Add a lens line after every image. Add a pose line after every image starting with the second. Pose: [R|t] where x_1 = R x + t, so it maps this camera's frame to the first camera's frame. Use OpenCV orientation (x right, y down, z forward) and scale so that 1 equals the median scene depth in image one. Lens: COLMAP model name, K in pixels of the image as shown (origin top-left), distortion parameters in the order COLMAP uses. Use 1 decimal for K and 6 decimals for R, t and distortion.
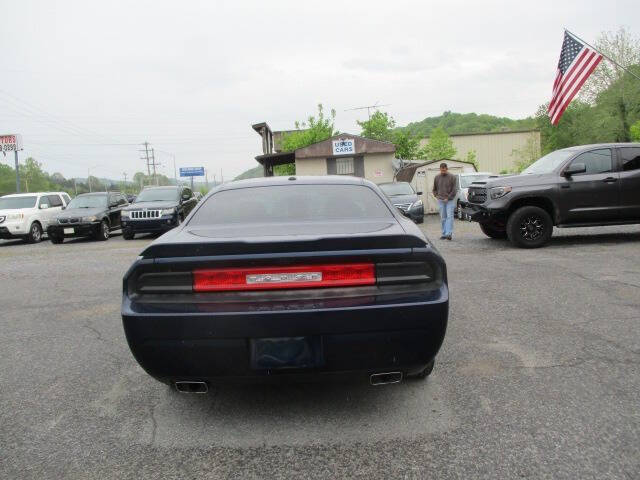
lens RADIAL K [[535.1, 0, 324.2], [0, 535.1, 236.3], [0, 0, 1]] dist [-0.031095, 0.018231]
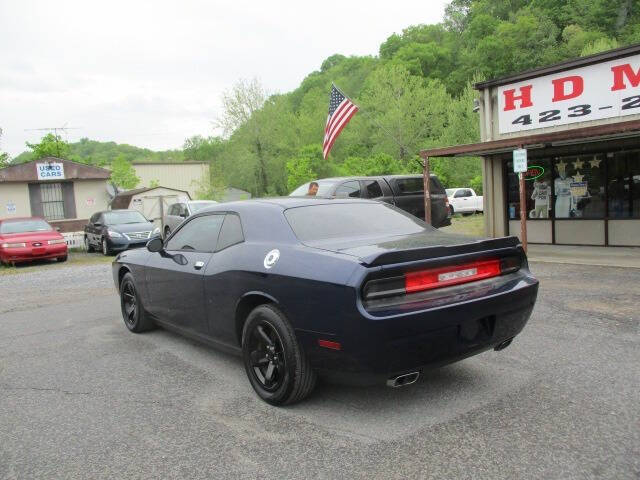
lens RADIAL K [[535.1, 0, 322.3], [0, 535.1, 239.7], [0, 0, 1]] dist [-0.031095, 0.018231]
pose [[0.797211, -0.035033, 0.602683, -0.292552], [0.065027, 0.997490, -0.028033, 0.003179], [-0.600188, 0.061539, 0.797488, 0.054901]]
